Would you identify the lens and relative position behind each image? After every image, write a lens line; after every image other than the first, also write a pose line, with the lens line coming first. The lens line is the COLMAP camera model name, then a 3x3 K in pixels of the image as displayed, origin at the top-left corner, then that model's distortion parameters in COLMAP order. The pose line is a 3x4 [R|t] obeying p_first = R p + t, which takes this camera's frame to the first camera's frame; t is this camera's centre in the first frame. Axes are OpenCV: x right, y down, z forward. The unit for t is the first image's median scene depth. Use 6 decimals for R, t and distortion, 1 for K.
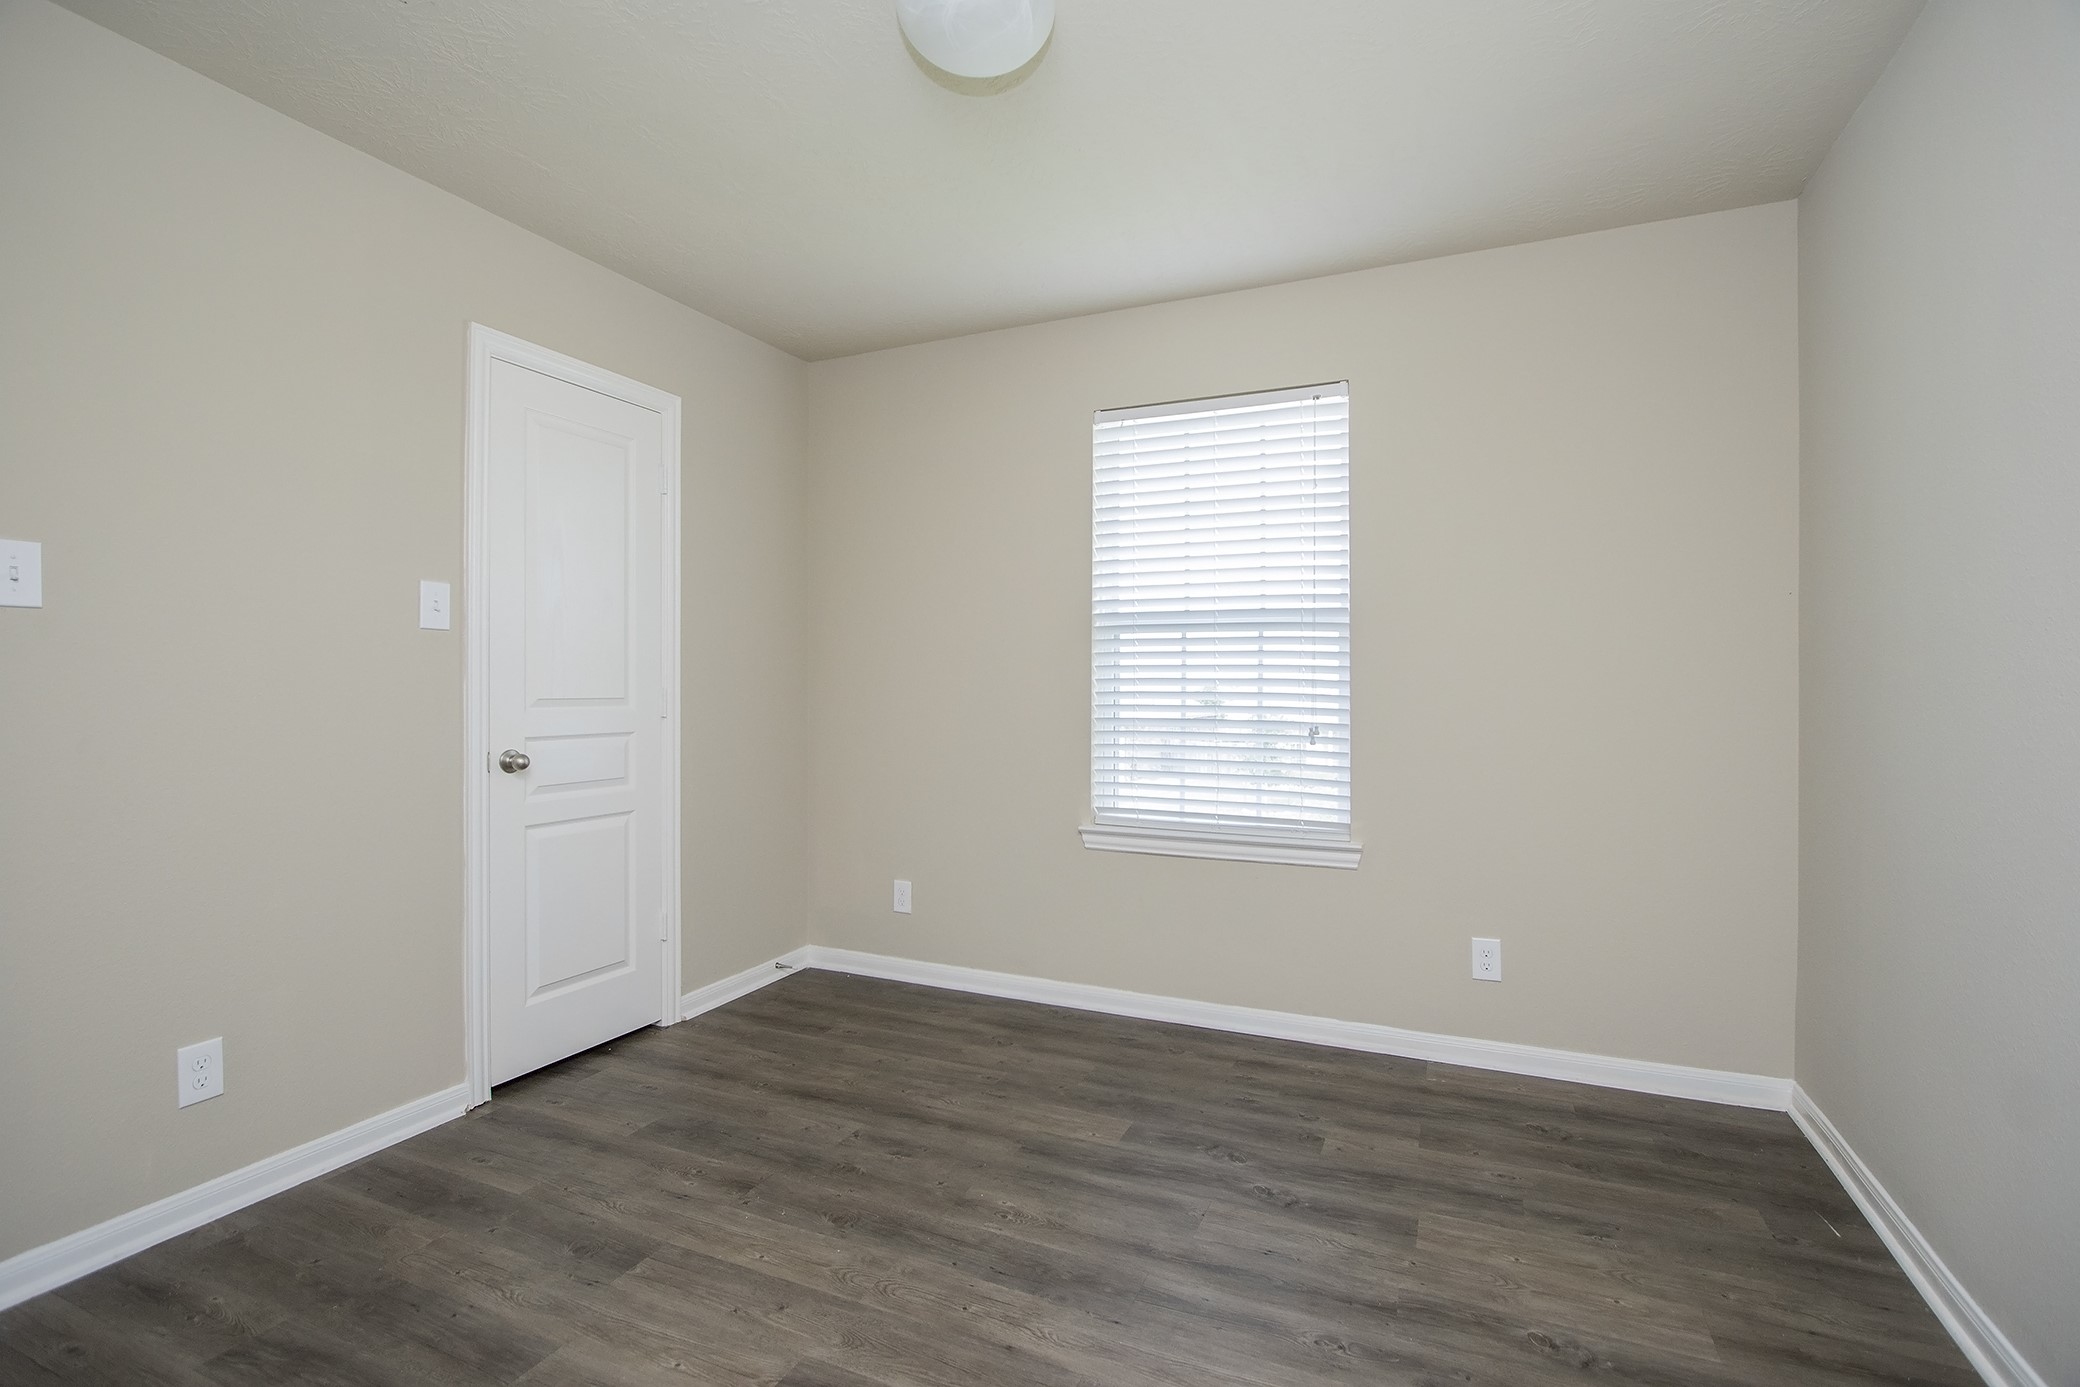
lens RADIAL K [[957.4, 0, 1000.6], [0, 957.4, 681.7], [0, 0, 1]] dist [-0.014766, 0.000846]
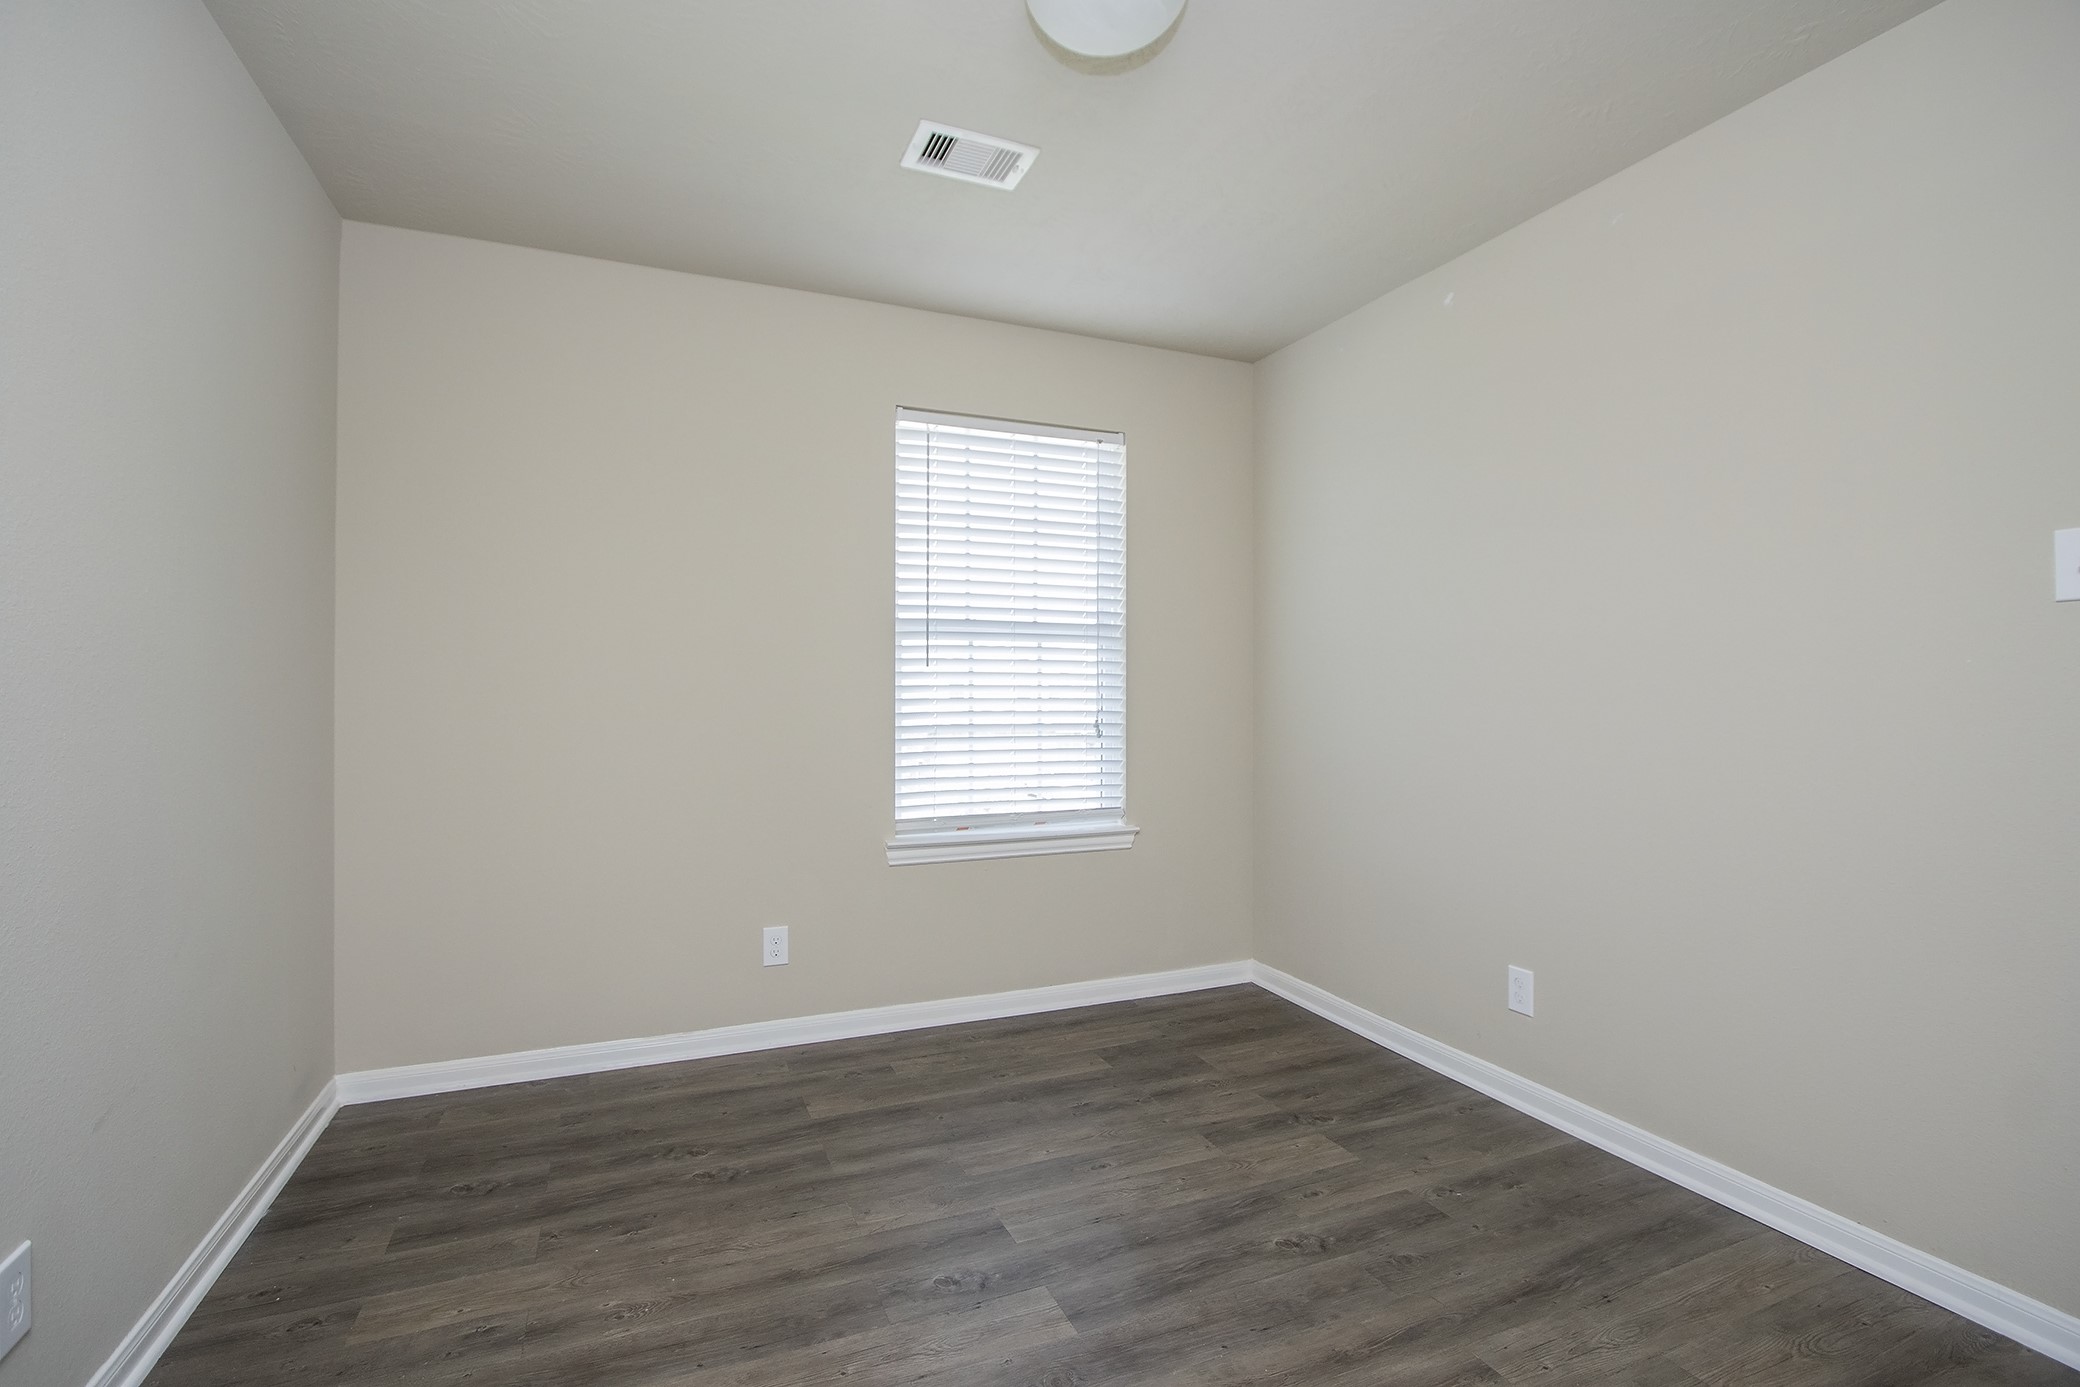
lens RADIAL K [[957.4, 0, 1040.9], [0, 957.4, 683.6], [0, 0, 1]] dist [-0.014766, 0.000846]
pose [[0.682666, 0.004870, 0.730715, -0.525799], [-0.000102, 0.999978, -0.006570, 0.001836], [-0.730731, 0.004411, 0.682651, 0.248177]]
